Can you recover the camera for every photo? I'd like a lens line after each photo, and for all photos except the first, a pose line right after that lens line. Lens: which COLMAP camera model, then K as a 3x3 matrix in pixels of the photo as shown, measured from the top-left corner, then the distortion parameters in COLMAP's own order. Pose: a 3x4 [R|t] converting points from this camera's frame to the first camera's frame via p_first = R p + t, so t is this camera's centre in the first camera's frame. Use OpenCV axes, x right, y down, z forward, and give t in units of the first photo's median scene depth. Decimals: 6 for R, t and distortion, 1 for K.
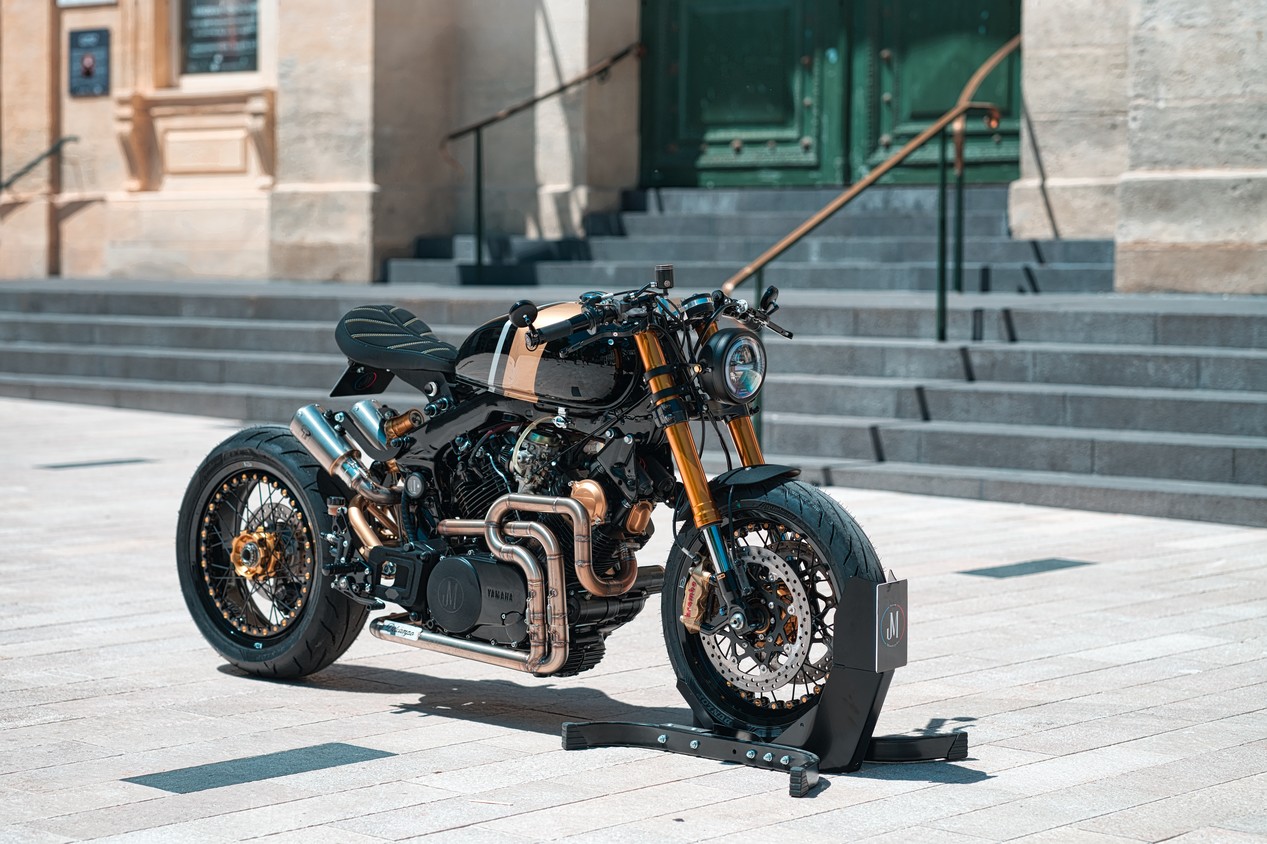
lens RADIAL K [[2957.4, 0, 650.7], [0, 2957.4, 394.4], [0, 0, 1]] dist [0.061542, 0.000000]
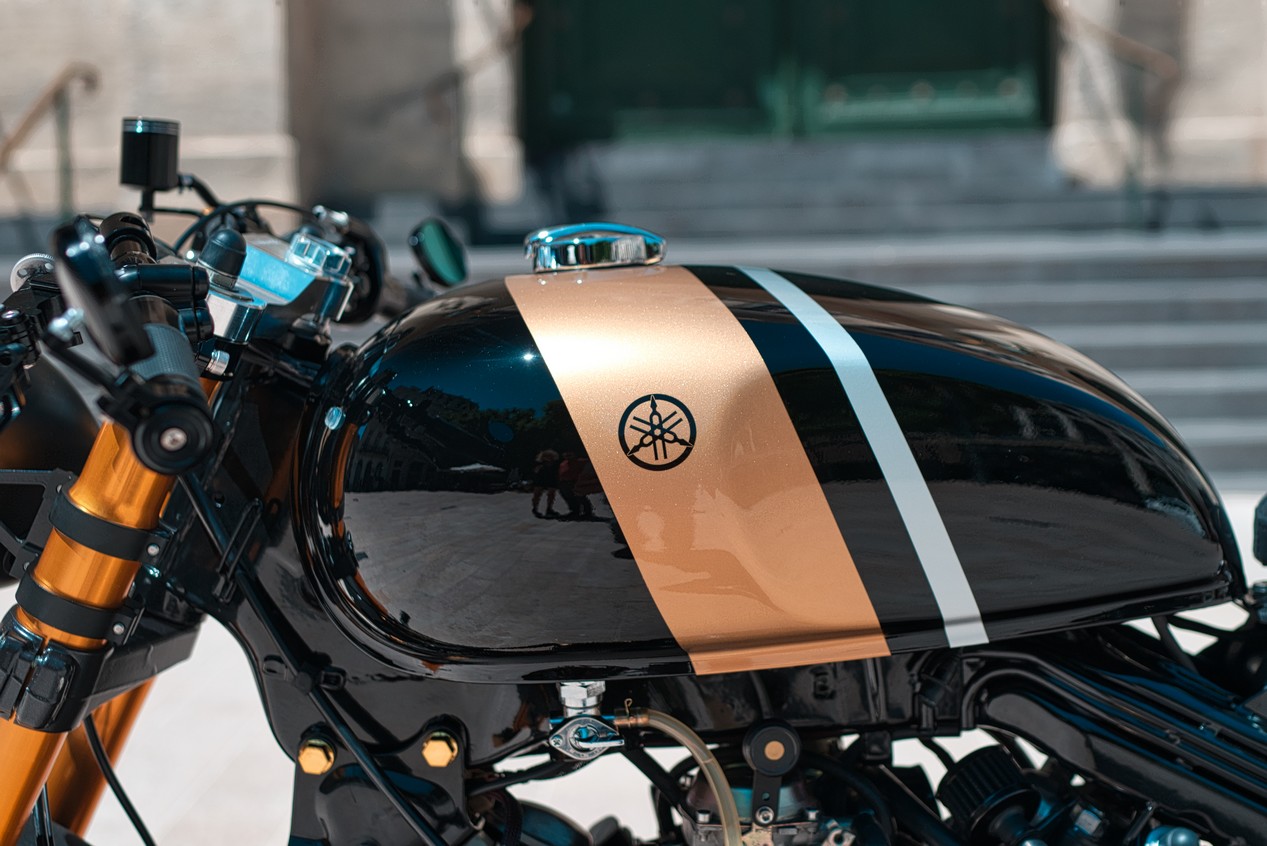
lens RADIAL K [[1805.1, 0, 635.2], [0, 1805.1, 416.3], [0, 0, 1]] dist [-0.046025, 0.000000]
pose [[0.781348, -0.088711, 0.617759, -0.112188], [0.056226, 0.995827, 0.071887, -0.014179], [-0.621558, -0.021435, 0.783075, 0.381904]]
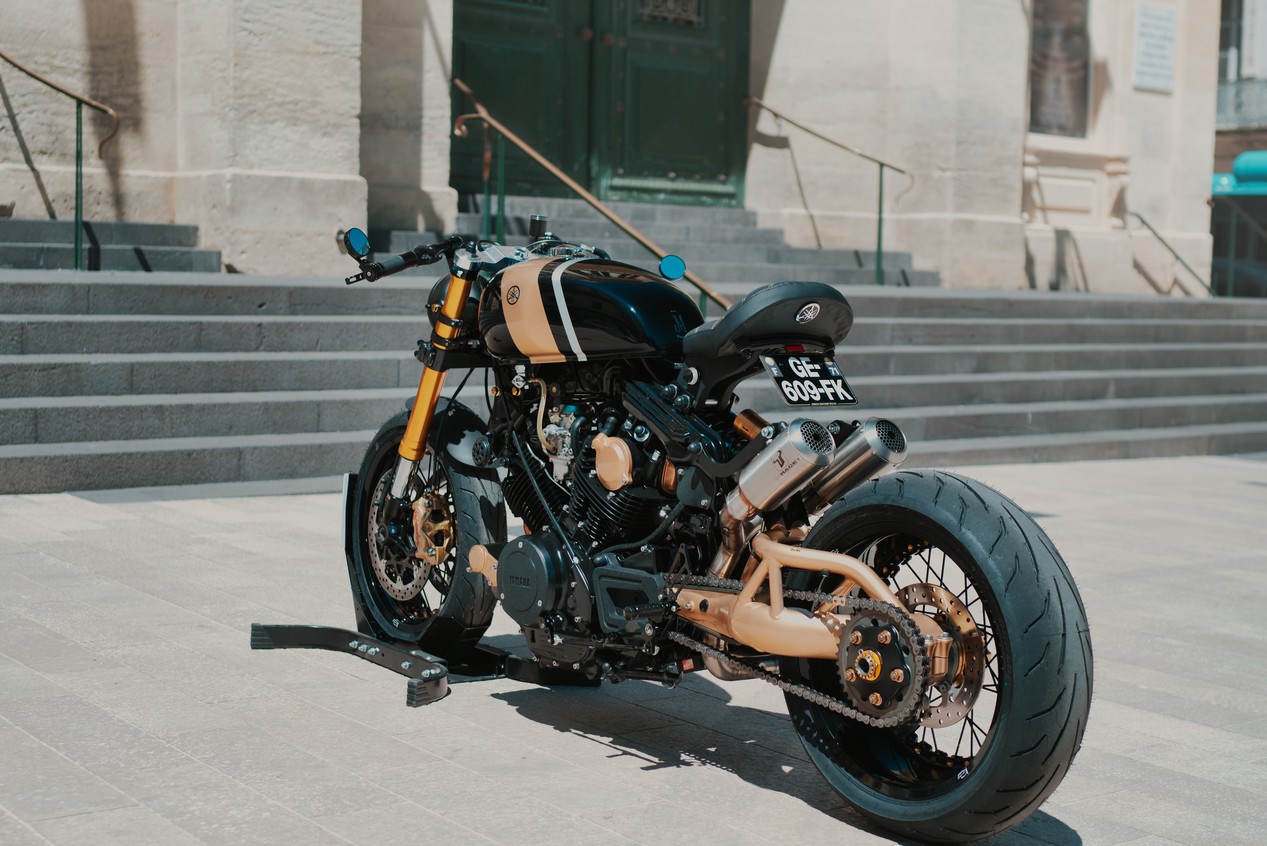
lens RADIAL K [[1805.1, 0, 632.1], [0, 1805.1, 436.1], [0, 0, 1]] dist [-0.046025, 0.000000]
pose [[0.177309, -0.091164, 0.979924, -0.209784], [0.021662, 0.995821, 0.088723, -0.014621], [-0.983917, 0.005496, 0.178543, 0.448533]]
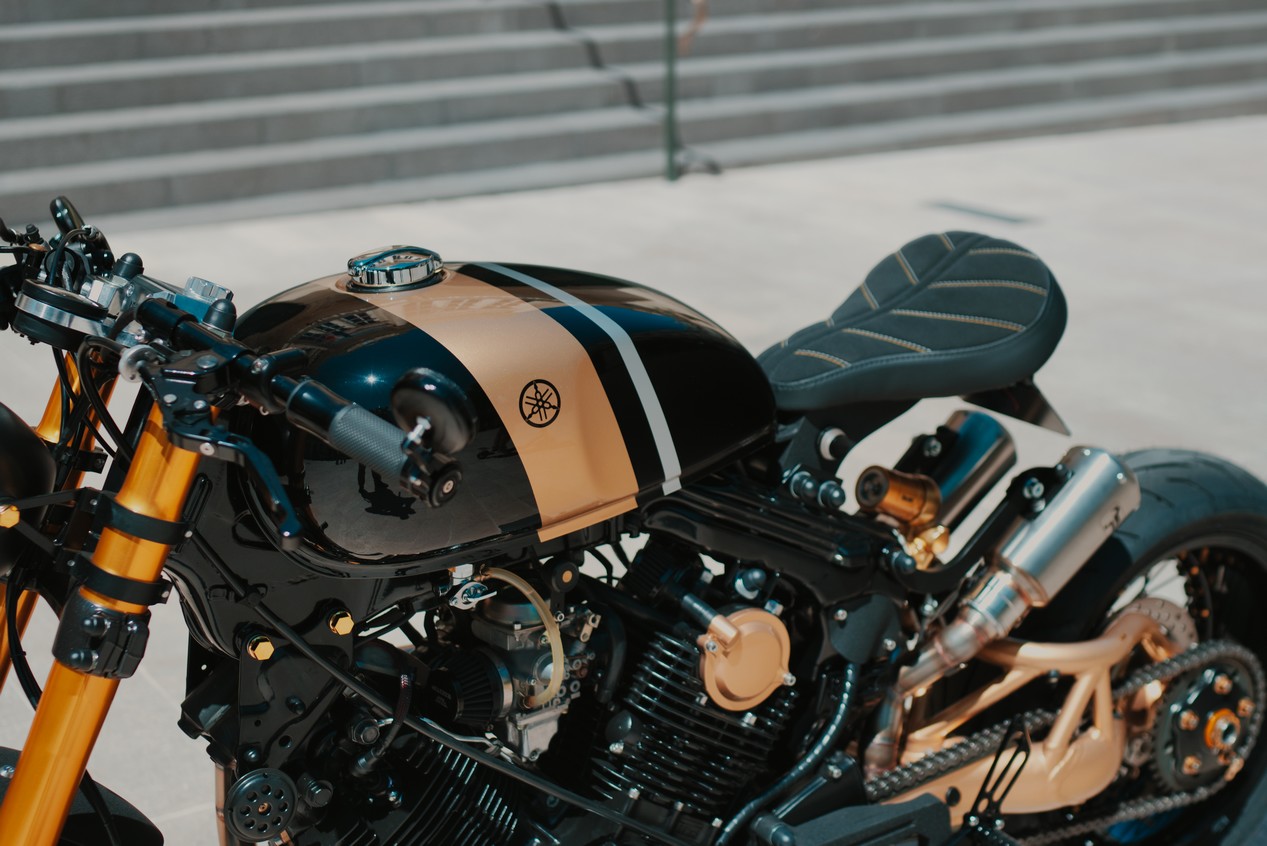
lens RADIAL K [[1805.1, 0, 639.3], [0, 1805.1, 415.9], [0, 0, 1]] dist [-0.046025, 0.000000]
pose [[0.254186, -0.291300, 0.922244, -0.164397], [0.059541, 0.956468, 0.285699, -0.036827], [-0.965321, -0.017710, 0.260465, 0.399079]]
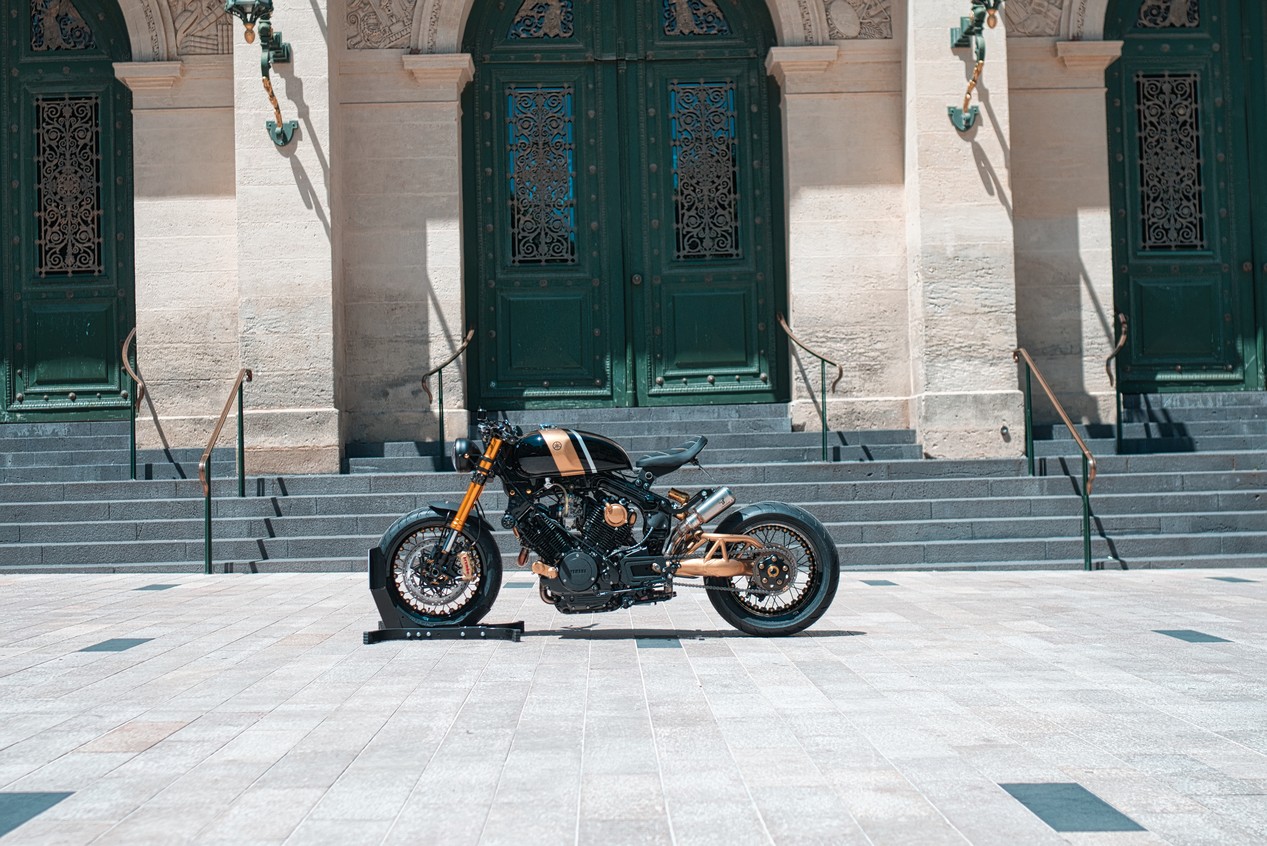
lens RADIAL K [[1805.1, 0, 638.0], [0, 1805.1, 423.2], [0, 0, 1]] dist [-0.046025, 0.000000]
pose [[0.740542, -0.003003, 0.672004, -0.423276], [0.061725, 0.996067, -0.063569, 0.020377], [-0.669170, 0.088555, 0.737814, 0.008819]]
